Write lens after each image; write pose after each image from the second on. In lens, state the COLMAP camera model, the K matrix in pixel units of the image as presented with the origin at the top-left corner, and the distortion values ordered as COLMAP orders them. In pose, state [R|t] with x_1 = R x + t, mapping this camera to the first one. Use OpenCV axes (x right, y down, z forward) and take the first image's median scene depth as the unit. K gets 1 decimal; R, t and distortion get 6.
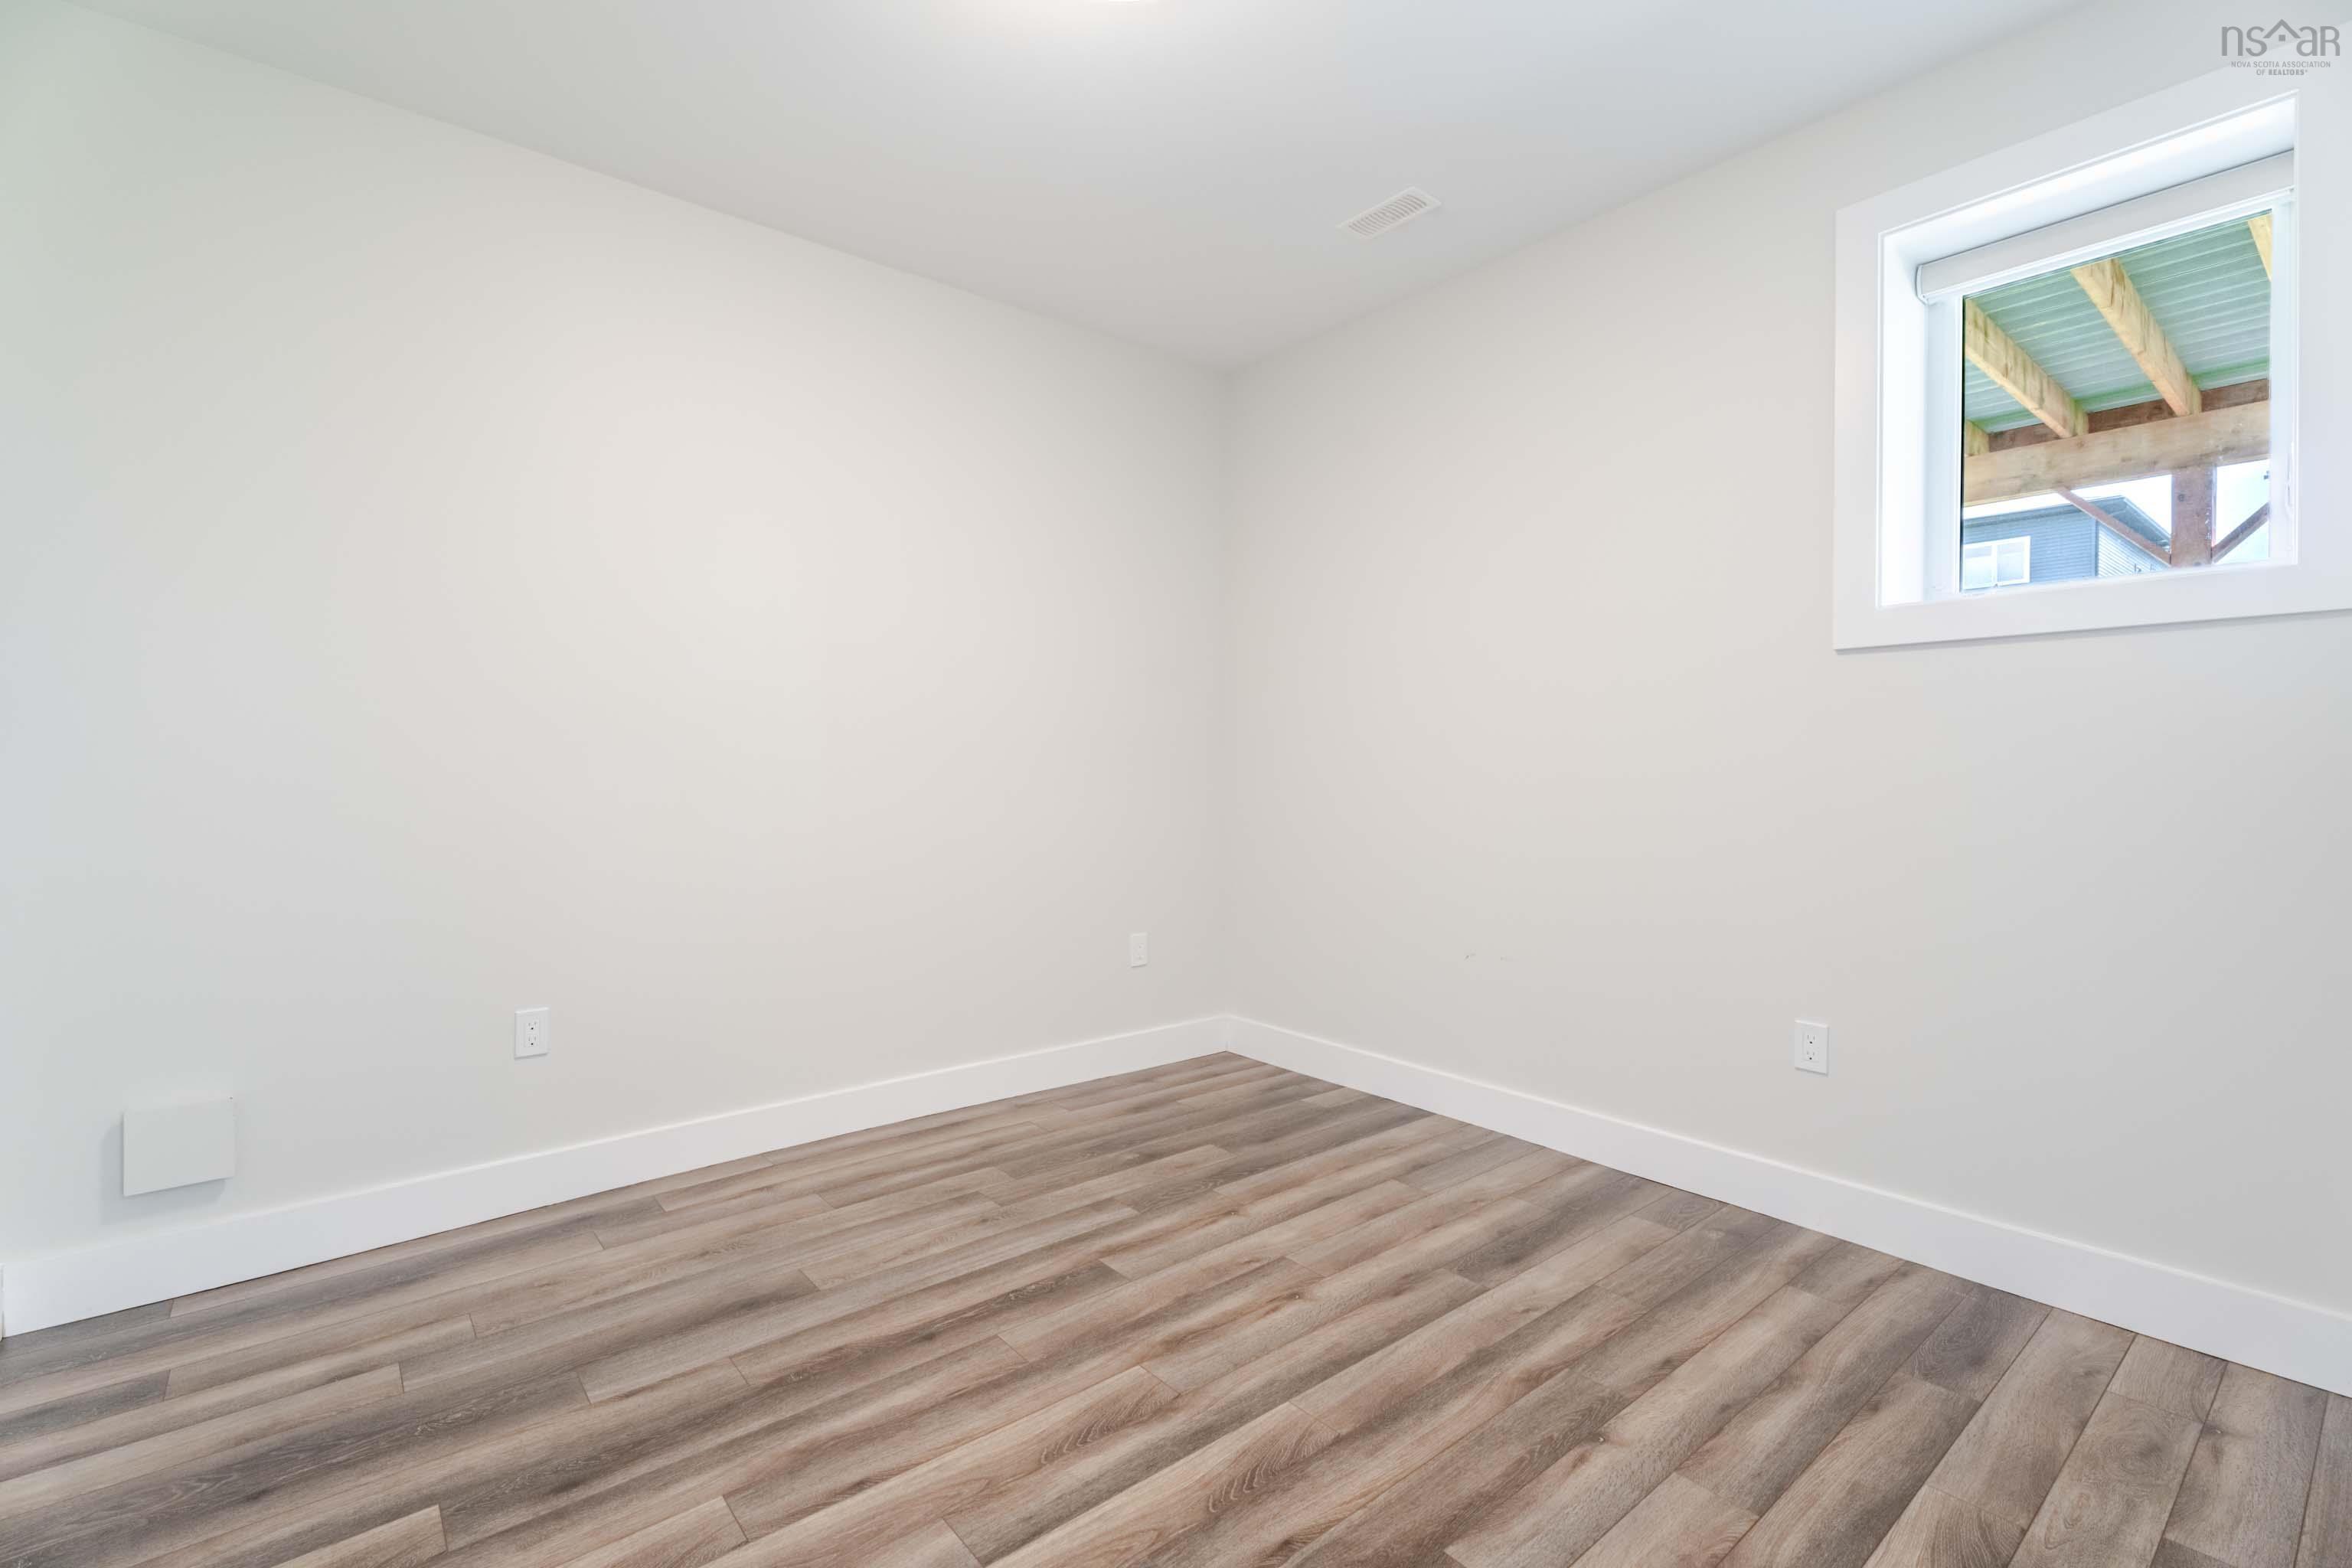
lens RADIAL K [[1045.8, 0, 1183.9], [0, 1045.8, 775.7], [0, 0, 1]] dist [0.003360, -0.000040]
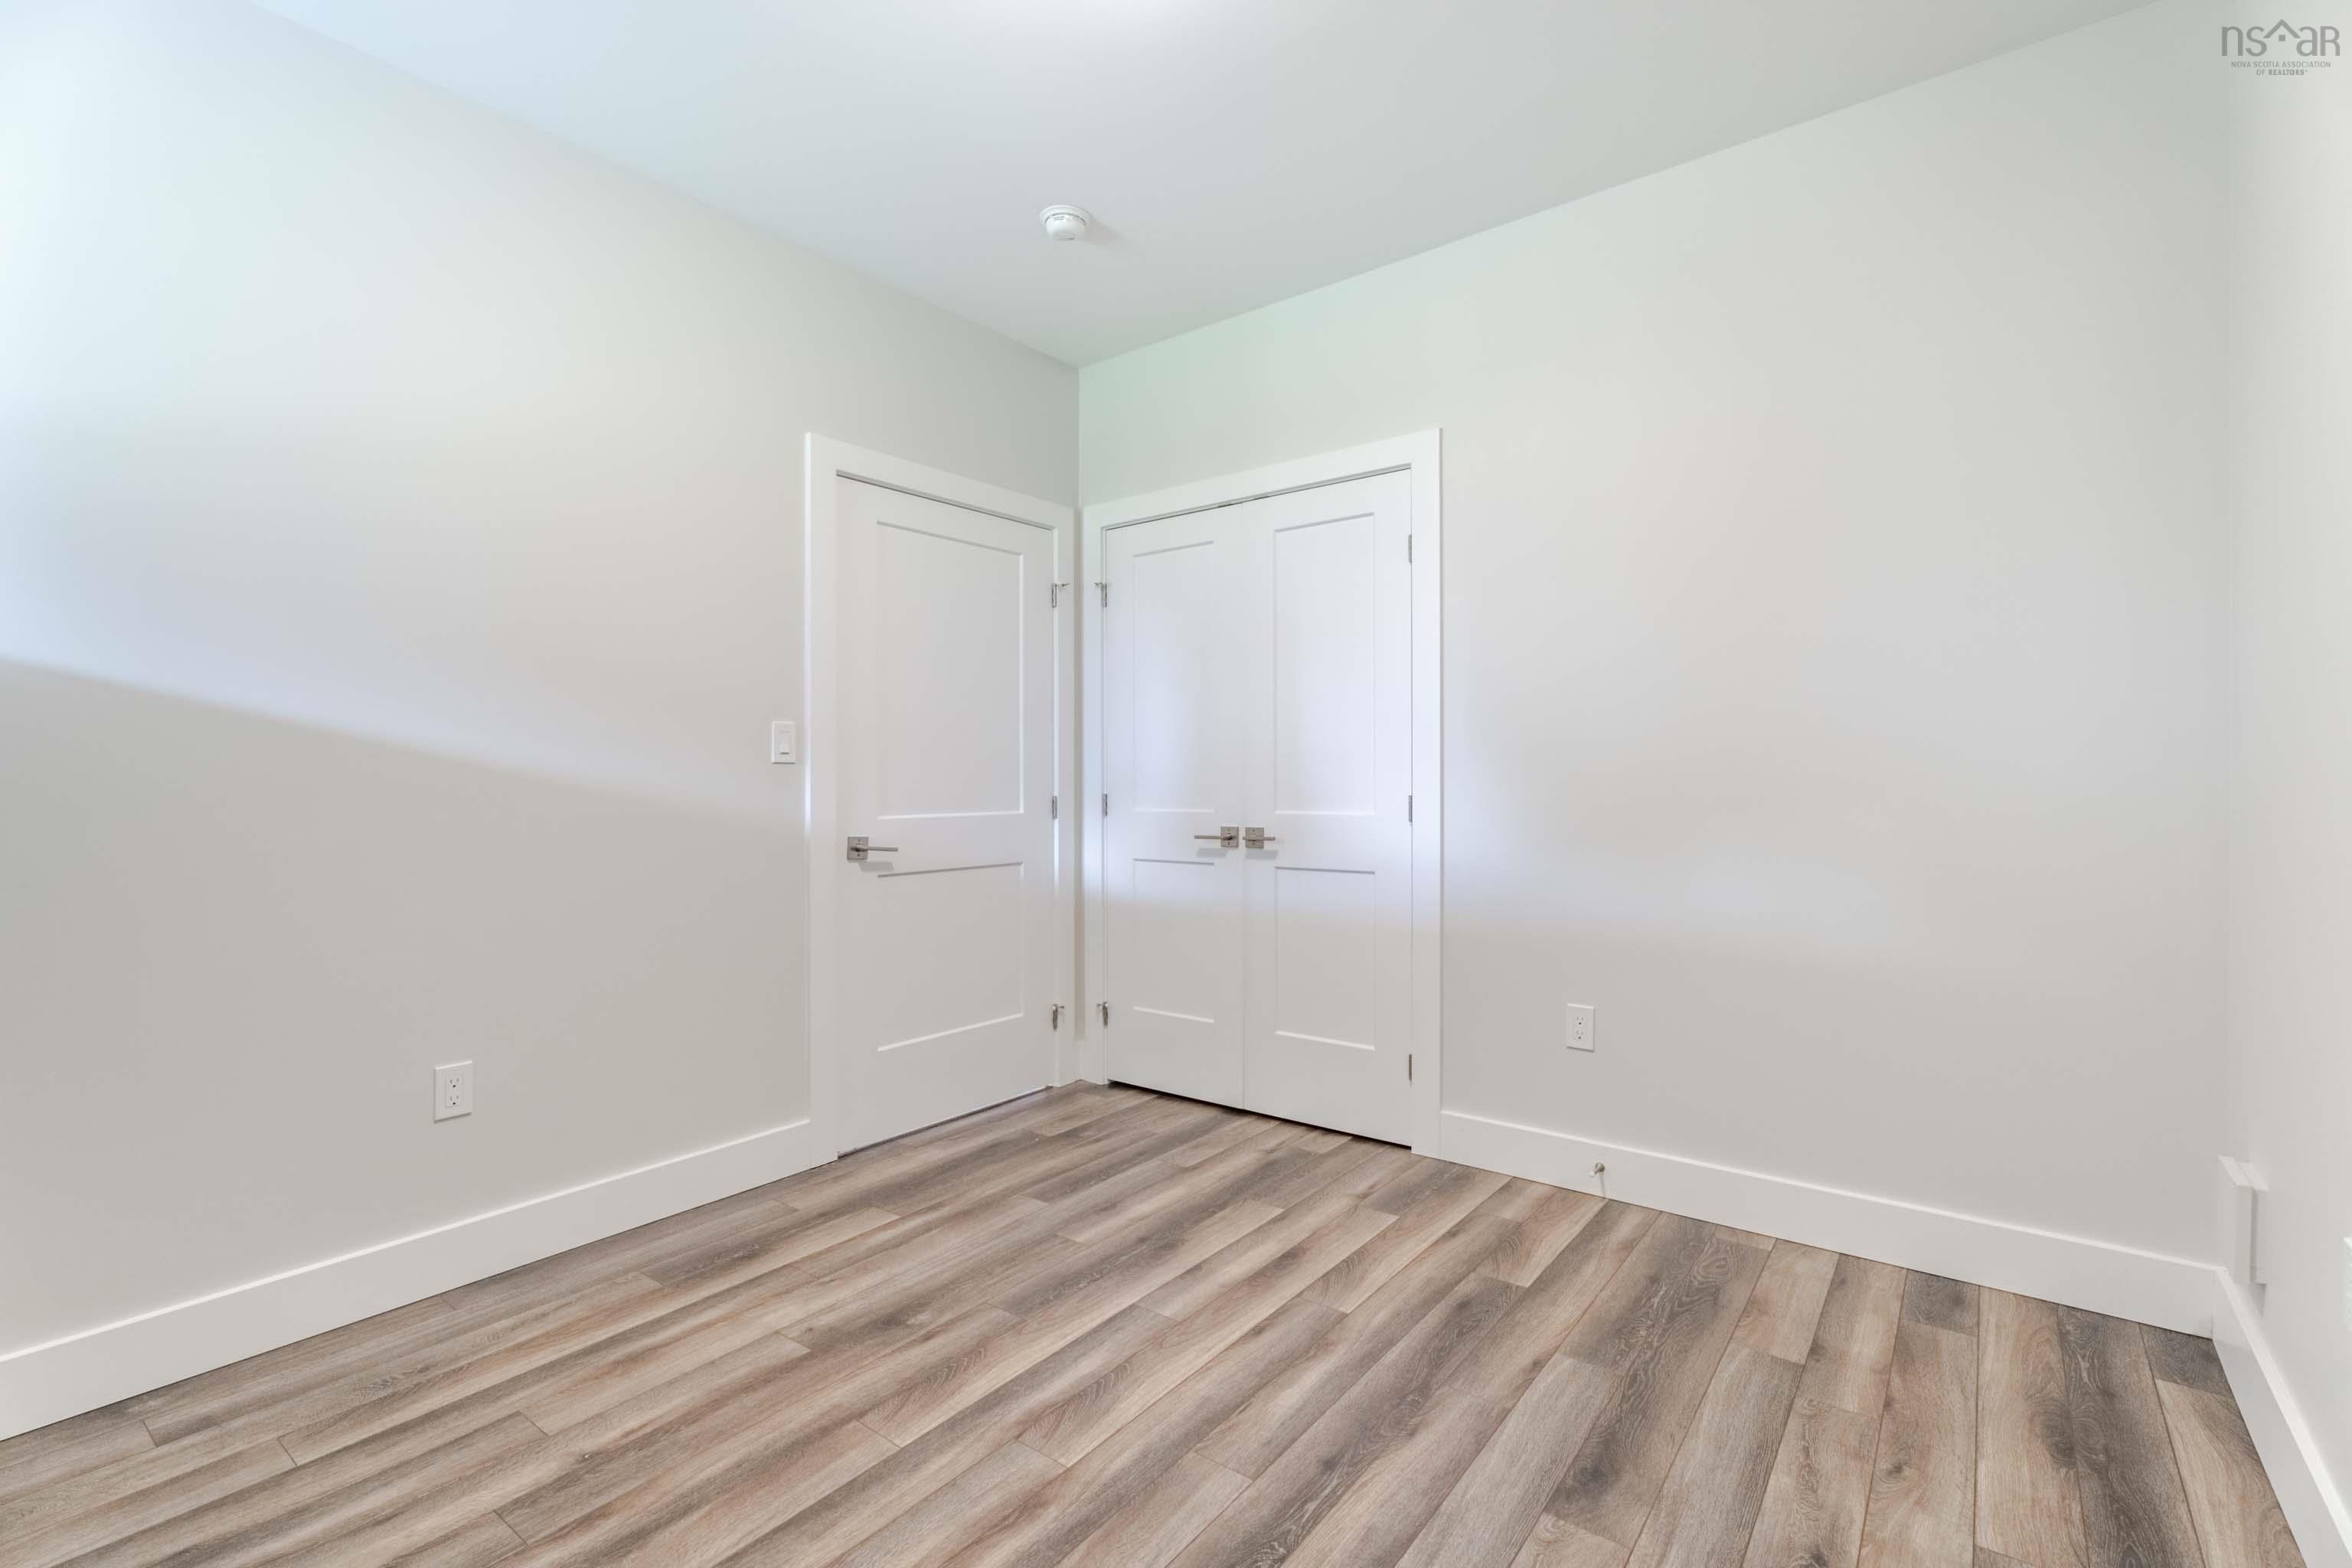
lens RADIAL K [[1045.8, 0, 1183.9], [0, 1045.8, 775.7], [0, 0, 1]] dist [0.003360, -0.000040]
pose [[-0.975613, 0.008875, -0.219320, 0.052122], [0.009073, 0.999959, 0.000107, -0.012518], [0.219312, -0.001886, -0.975653, 1.993990]]
